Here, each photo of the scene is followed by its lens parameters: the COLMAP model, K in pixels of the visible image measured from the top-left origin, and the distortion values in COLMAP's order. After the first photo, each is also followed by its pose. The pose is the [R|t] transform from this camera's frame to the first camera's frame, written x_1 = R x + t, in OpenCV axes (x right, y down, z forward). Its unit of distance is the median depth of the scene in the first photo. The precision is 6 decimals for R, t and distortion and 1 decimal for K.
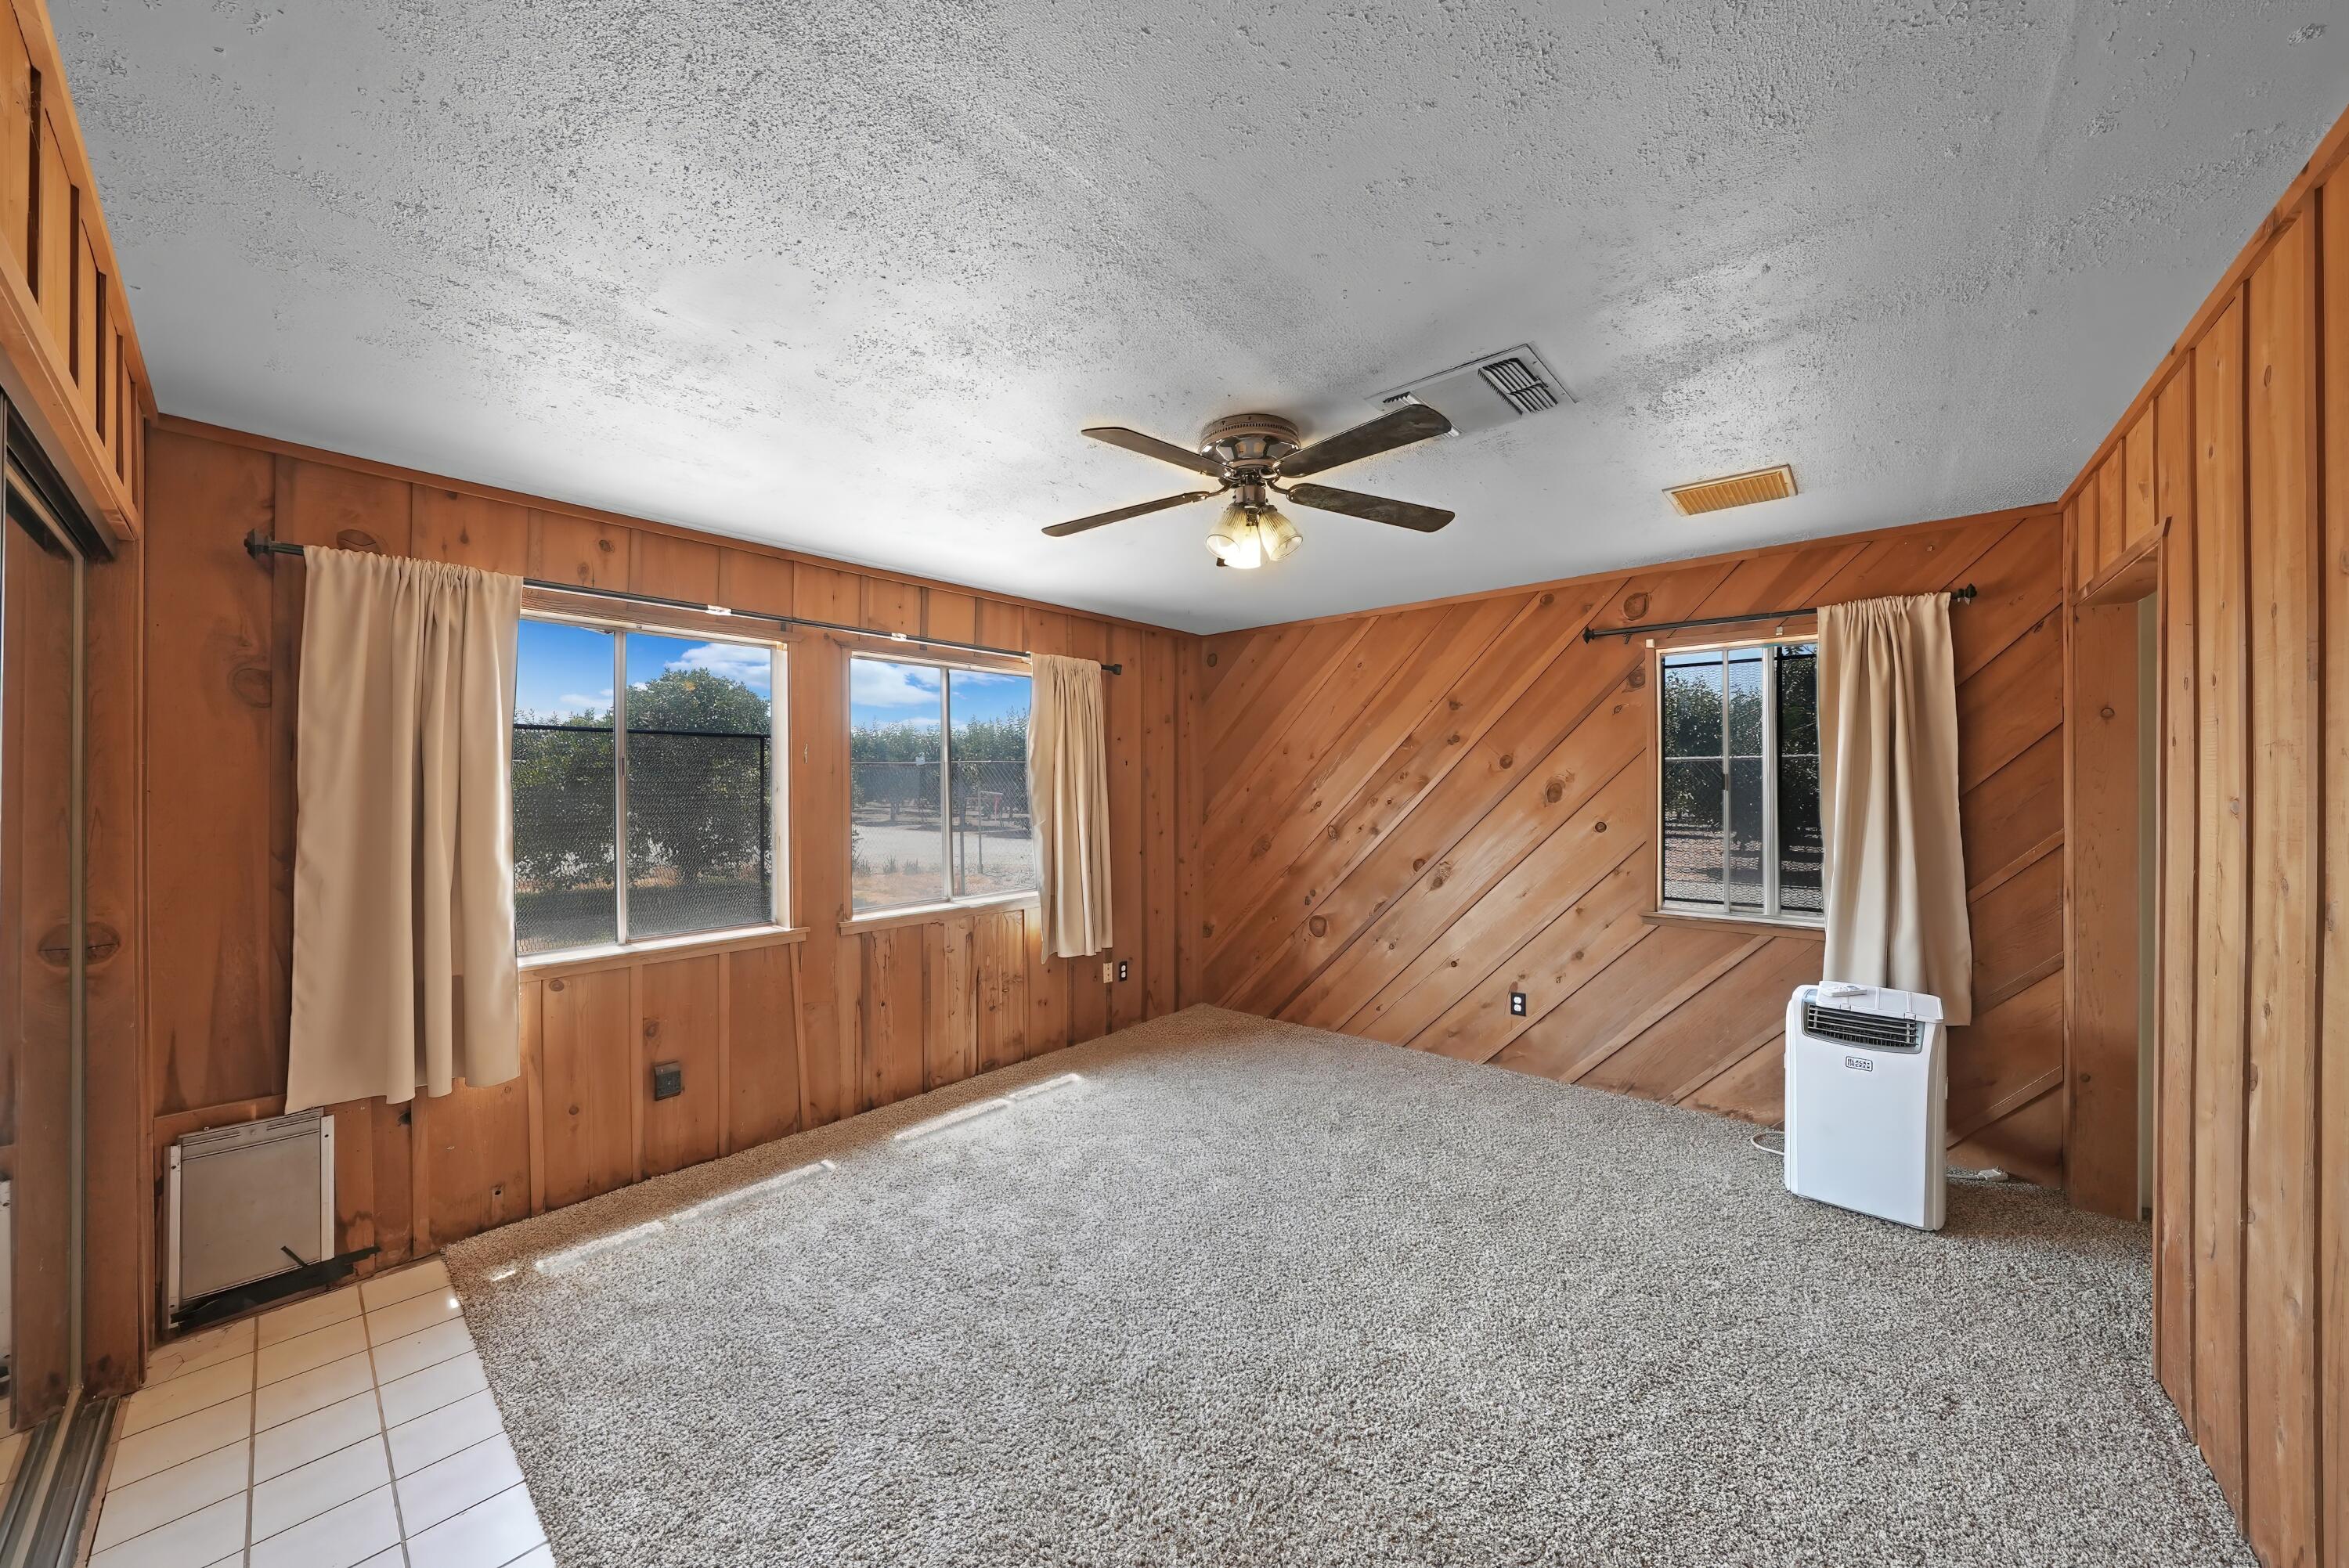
lens RADIAL K [[828.6, 0, 1181.2], [0, 828.6, 784.7], [0, 0, 1]] dist [-0.001814, -0.000043]
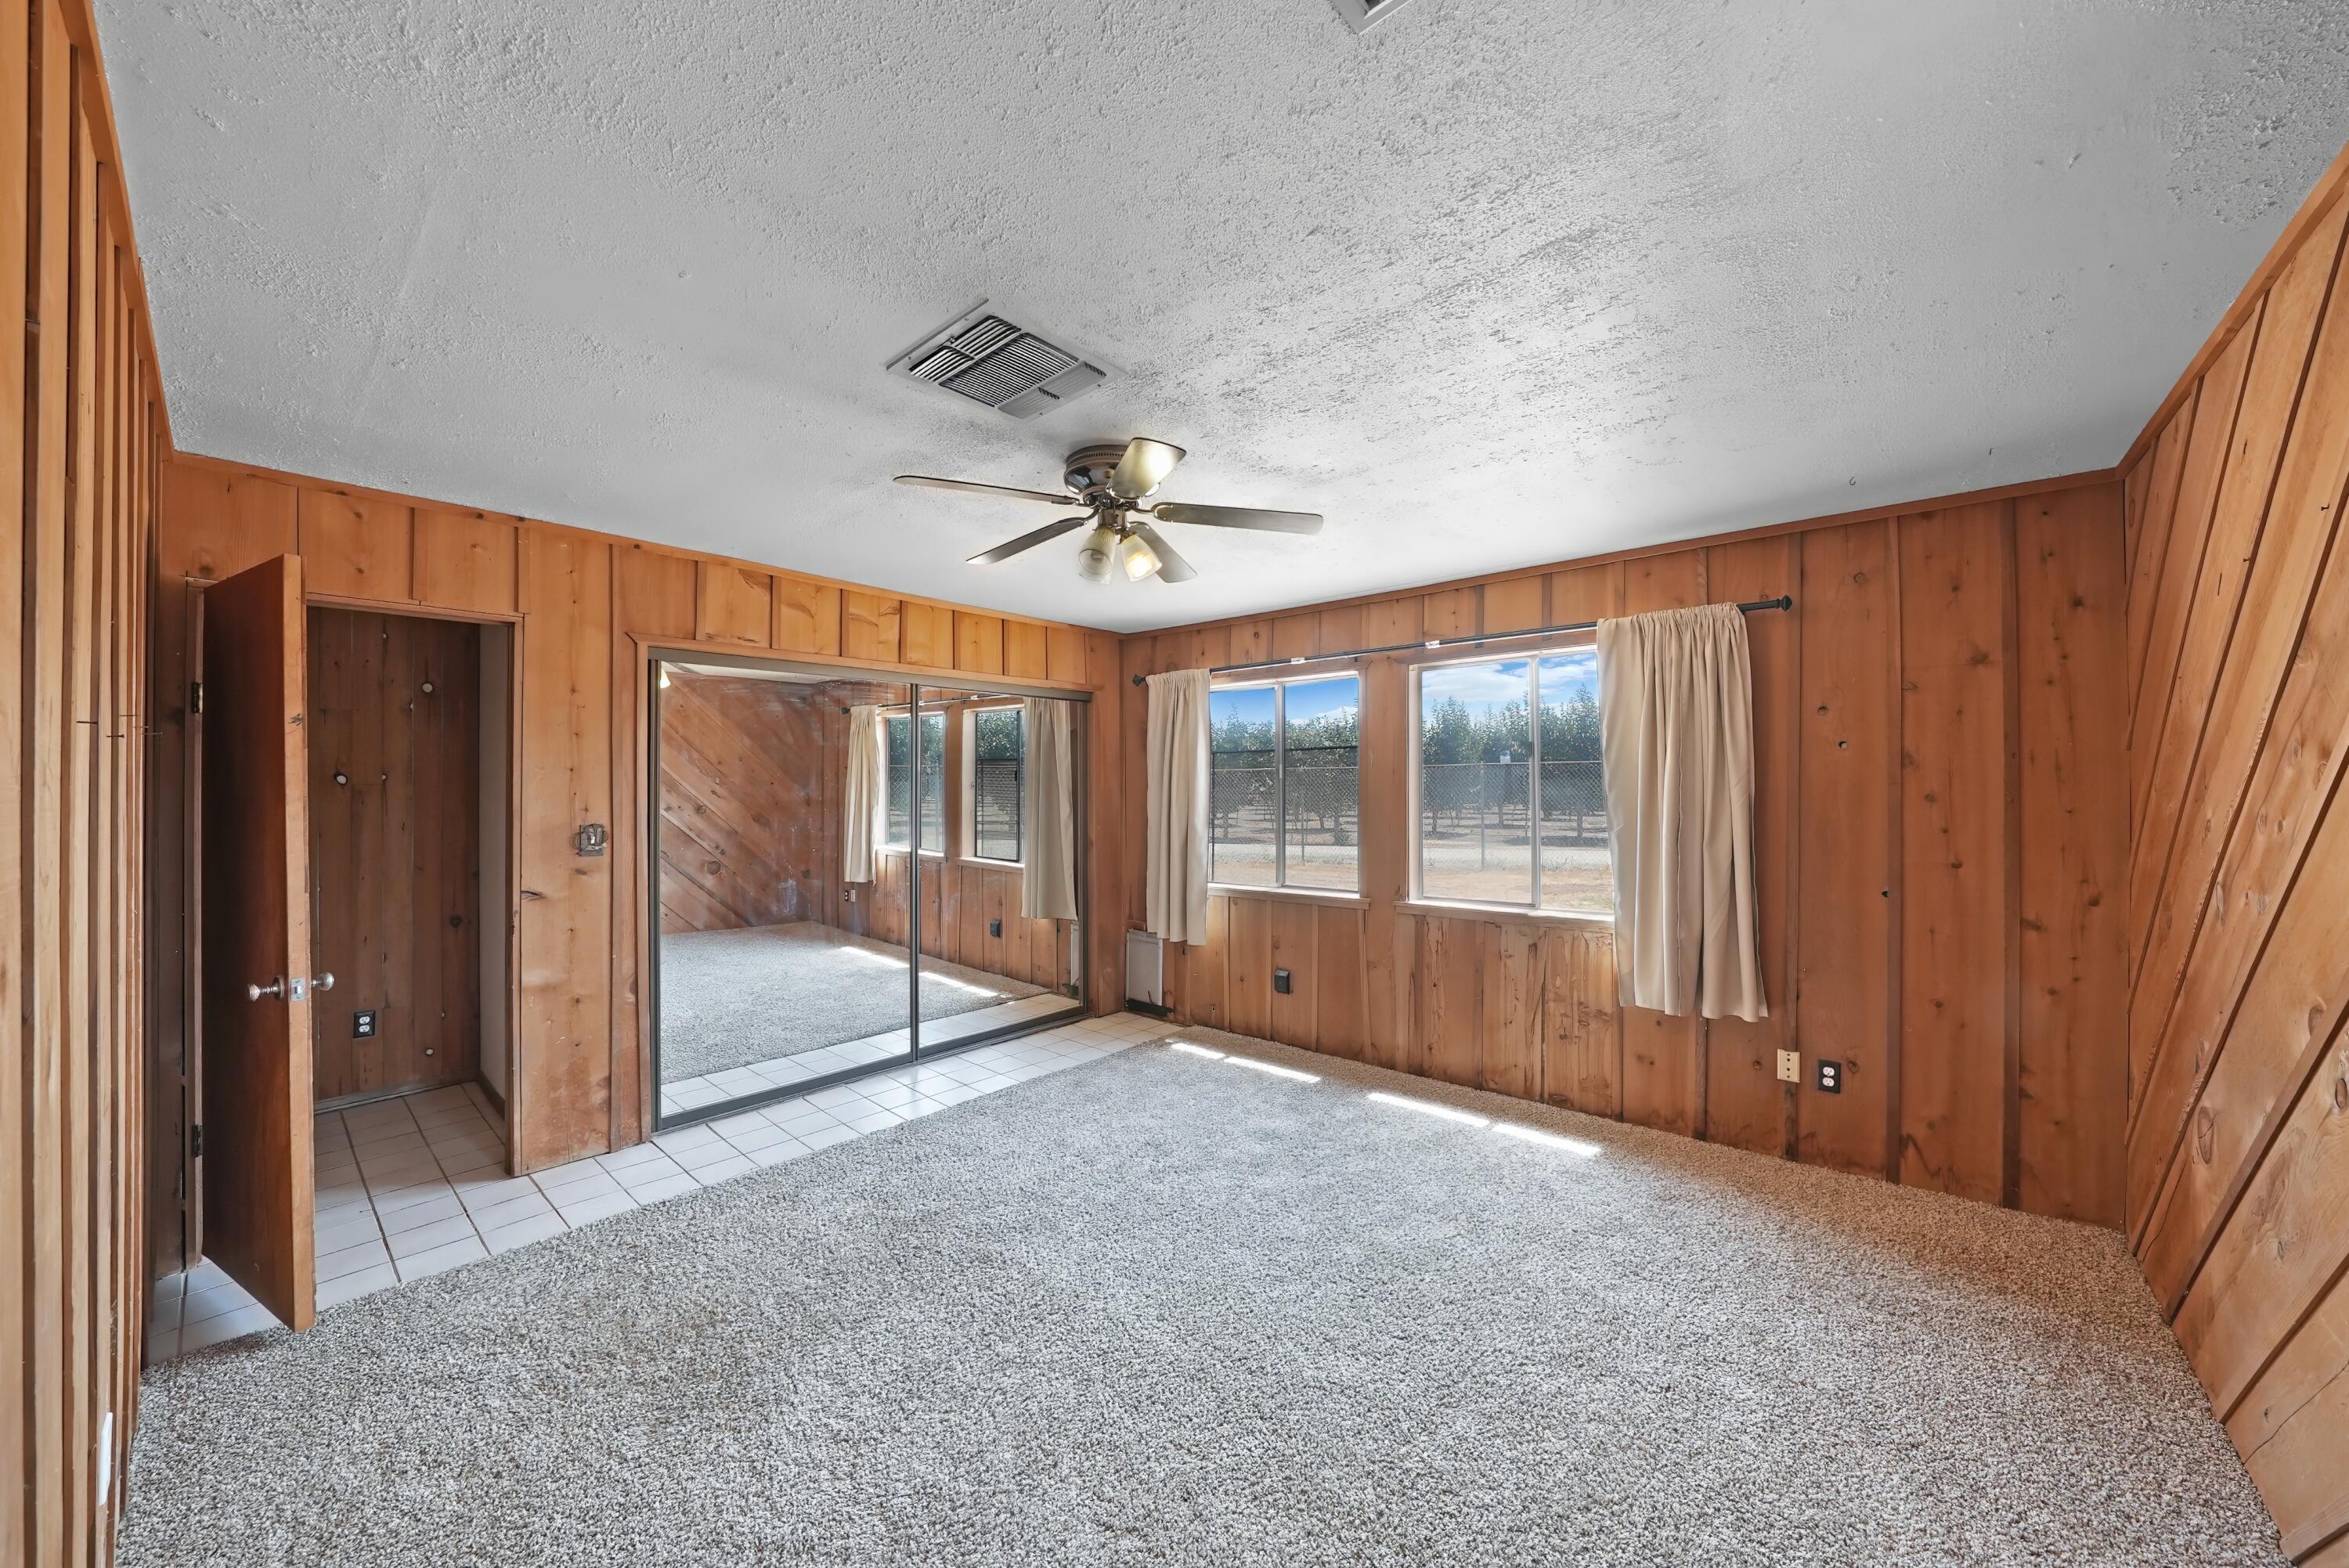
lens RADIAL K [[828.6, 0, 1181.2], [0, 828.6, 784.7], [0, 0, 1]] dist [-0.001814, -0.000043]
pose [[0.018780, -0.001000, -0.999823, 0.686970], [0.006485, 0.999979, -0.000879, 0.001436], [0.999803, -0.006468, 0.018786, 0.622917]]
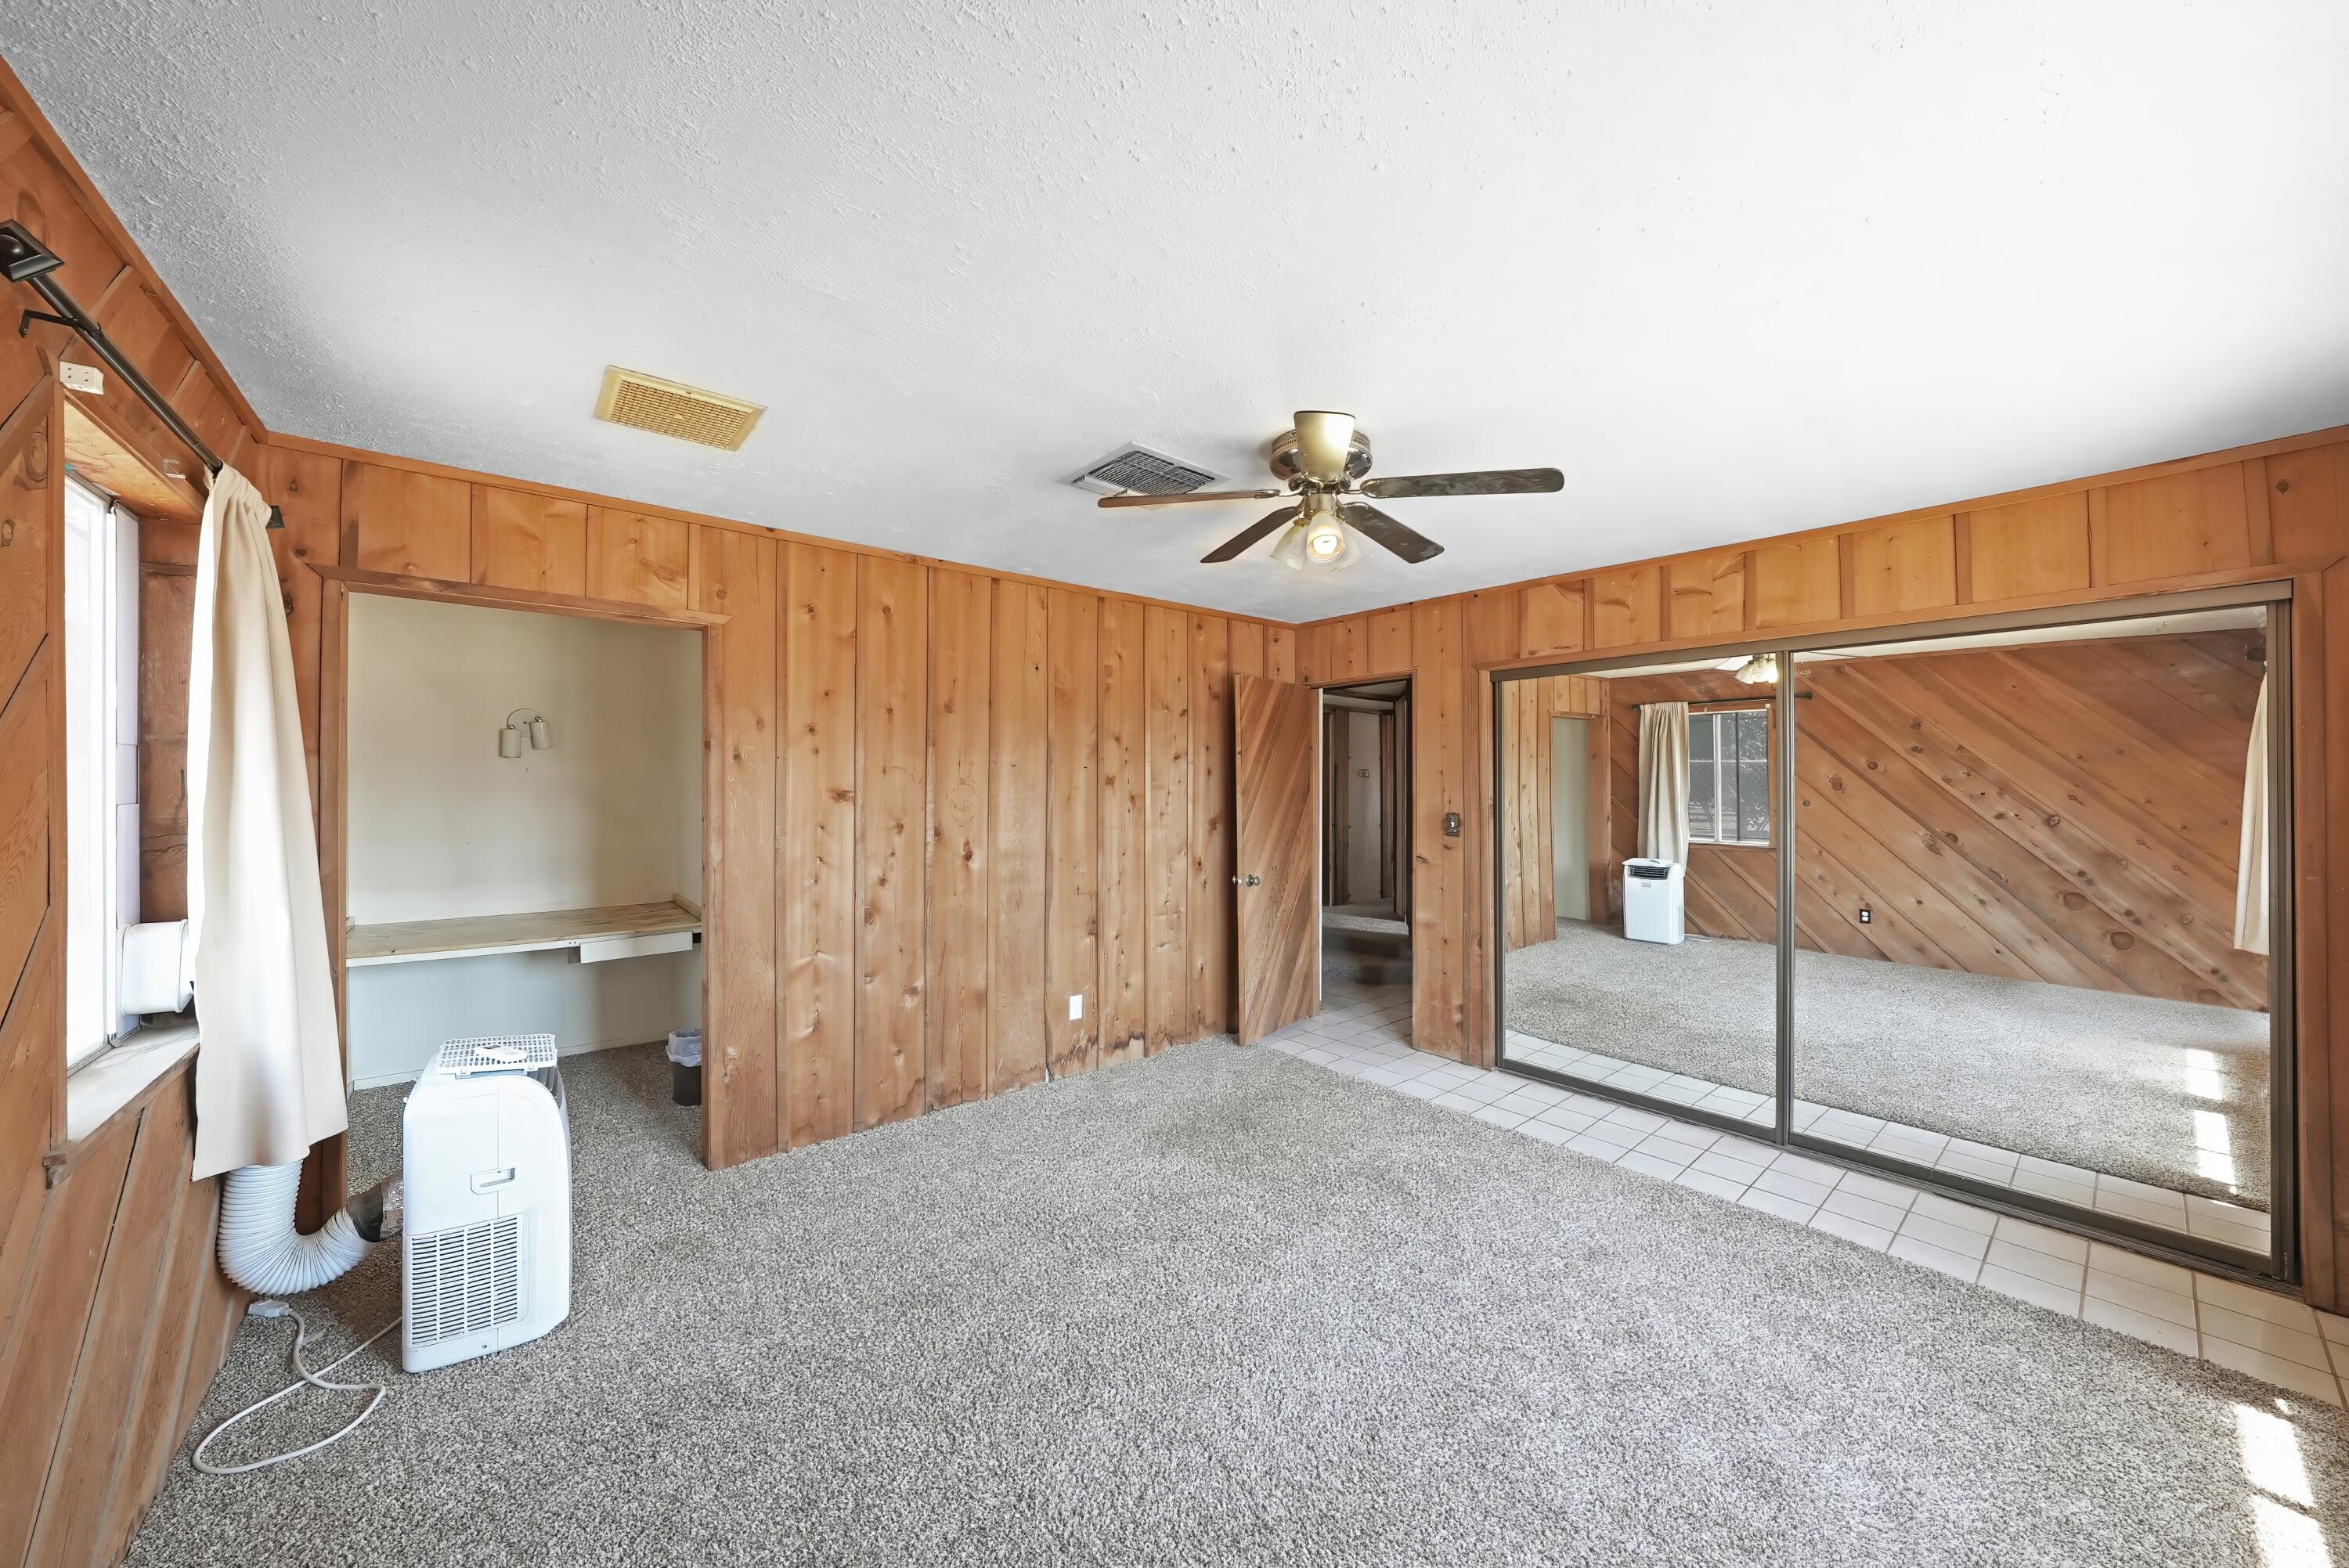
lens RADIAL K [[834.4, 0, 1171.2], [0, 834.4, 778.5], [0, 0, 1]] dist [0.000913, 0.000177]
pose [[-0.992379, 0.013753, 0.122449, 0.086183], [0.013689, 0.999905, -0.001364, -0.013412], [-0.122457, 0.000323, -0.992474, 1.207279]]
